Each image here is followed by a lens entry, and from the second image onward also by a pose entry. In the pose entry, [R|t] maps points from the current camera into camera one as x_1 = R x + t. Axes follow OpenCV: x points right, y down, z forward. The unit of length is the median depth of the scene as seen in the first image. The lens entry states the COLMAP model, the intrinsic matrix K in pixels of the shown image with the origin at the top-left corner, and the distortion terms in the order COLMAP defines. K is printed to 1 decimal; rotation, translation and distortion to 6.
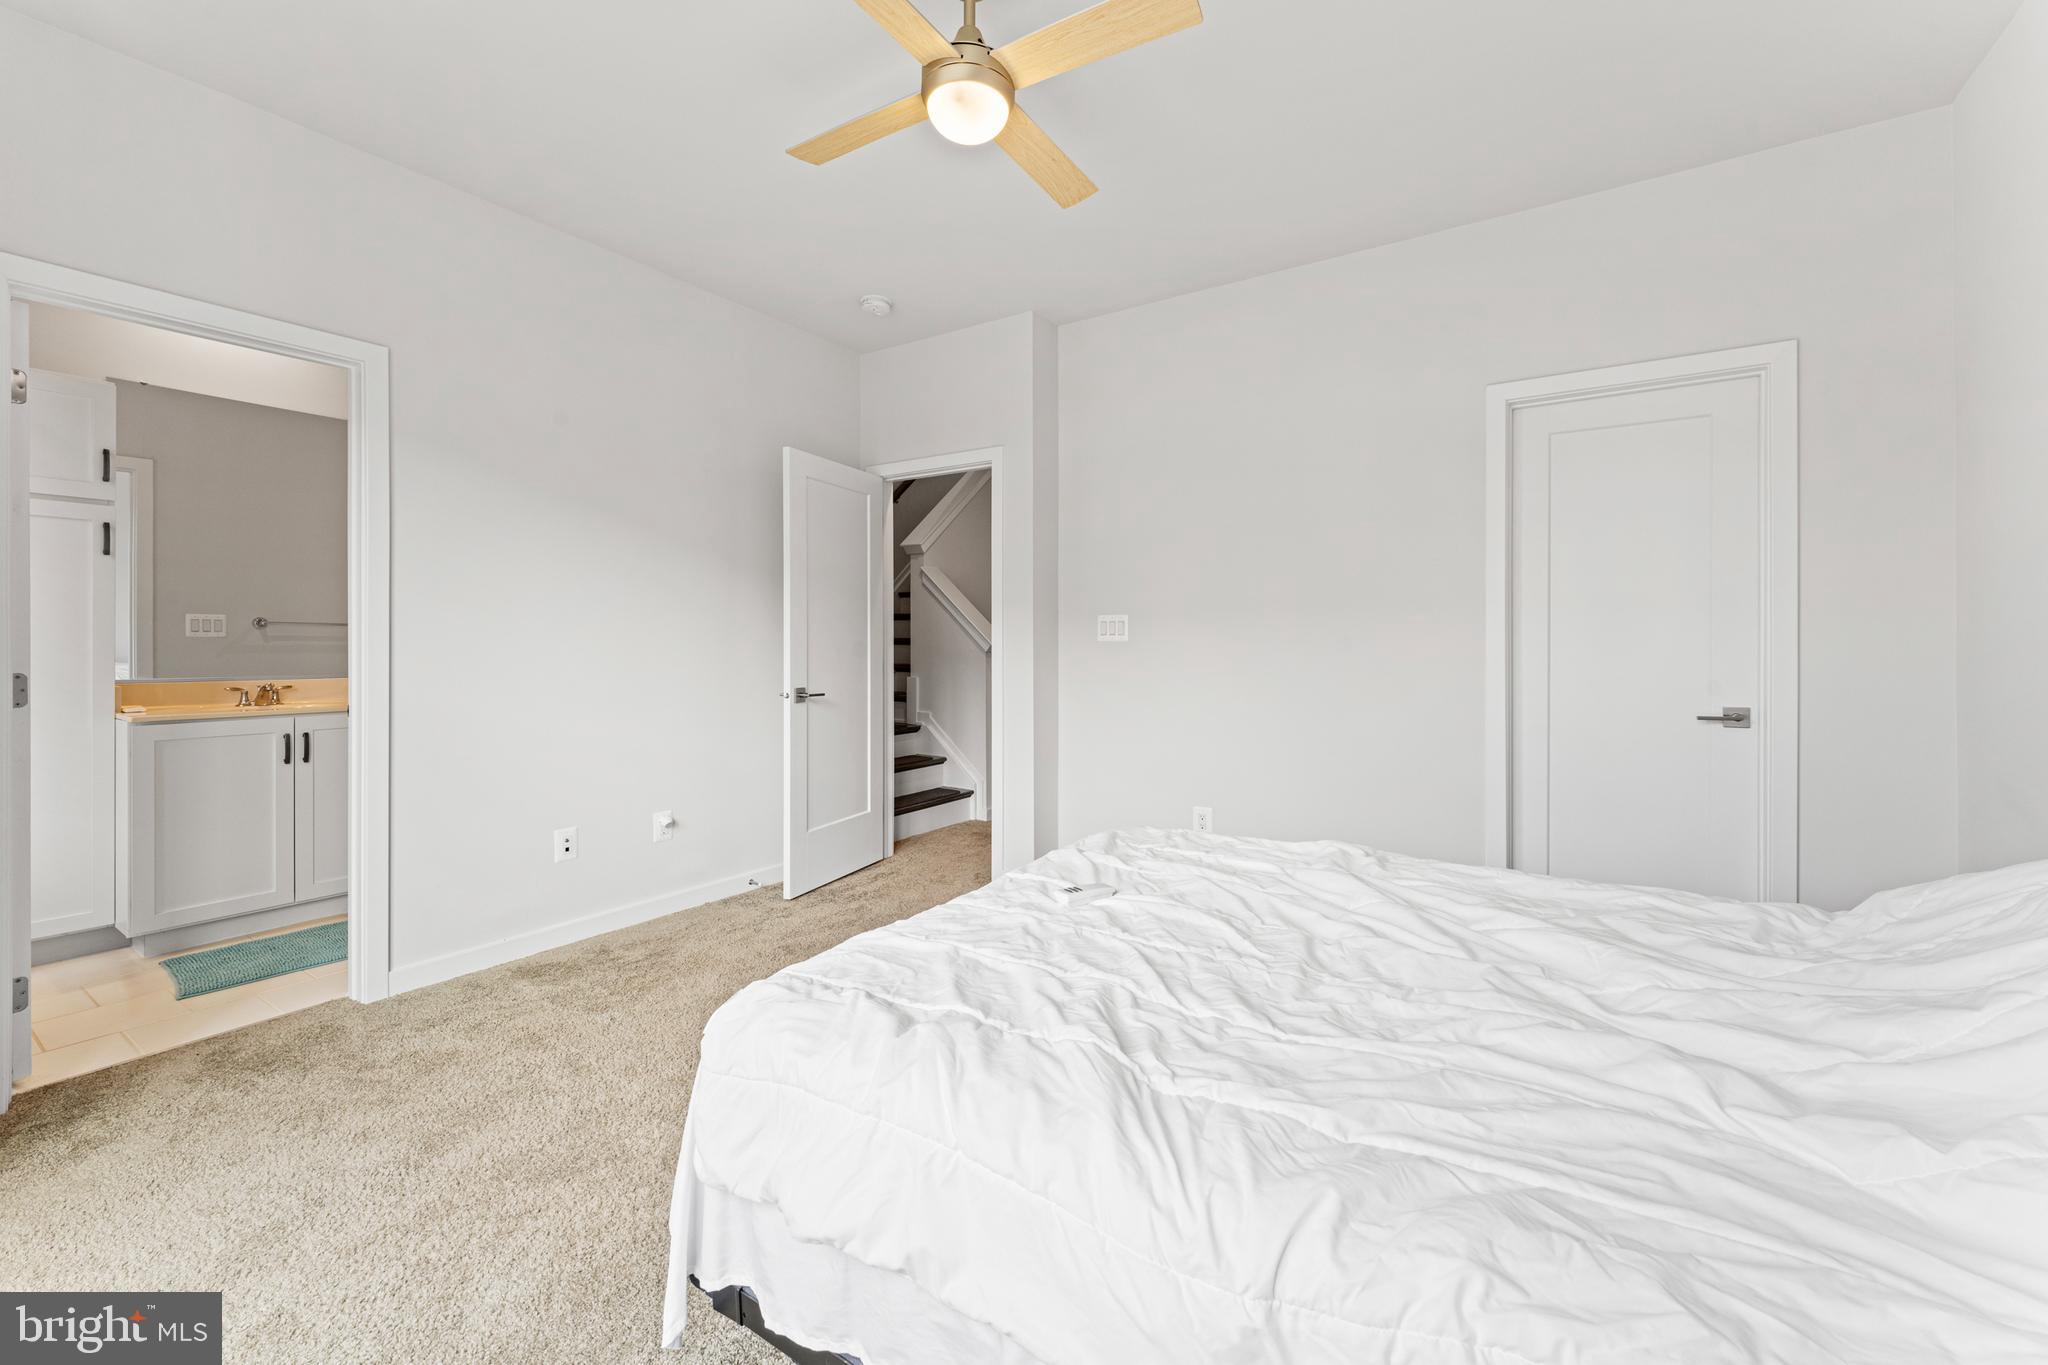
lens RADIAL K [[824.5, 0, 1035.5], [0, 824.5, 641.6], [0, 0, 1]] dist [-0.004077, -0.001008]
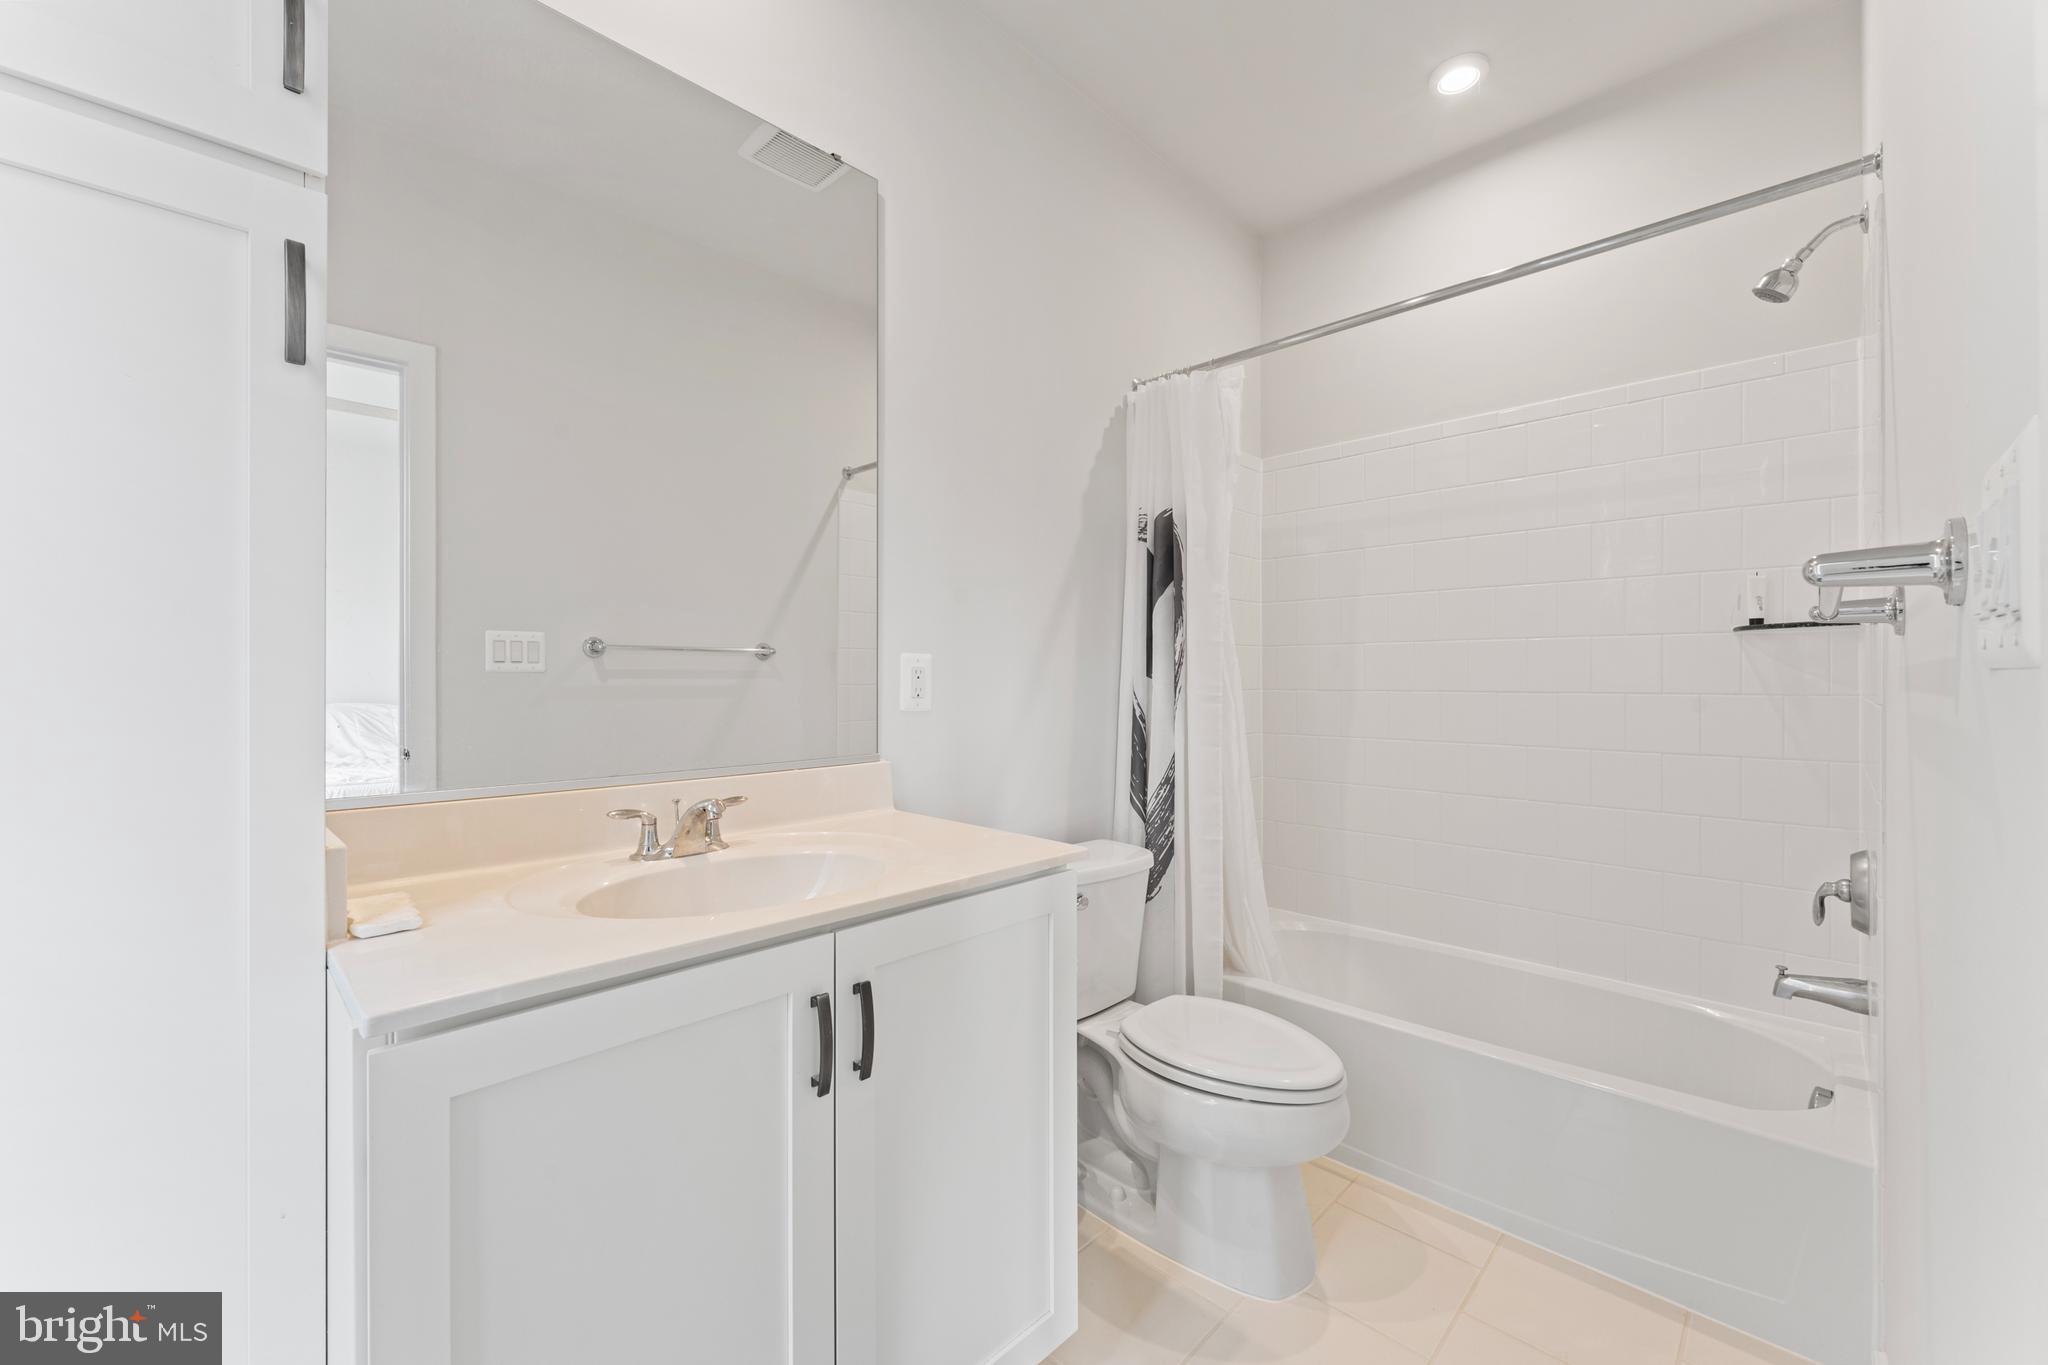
lens RADIAL K [[824.5, 0, 1014.6], [0, 824.5, 668.8], [0, 0, 1]] dist [-0.004077, -0.001008]
pose [[0.978736, -0.006523, -0.205022, -0.699854], [0.005010, 0.999956, -0.007897, -0.002321], [0.205064, 0.006702, 0.978726, 0.647070]]
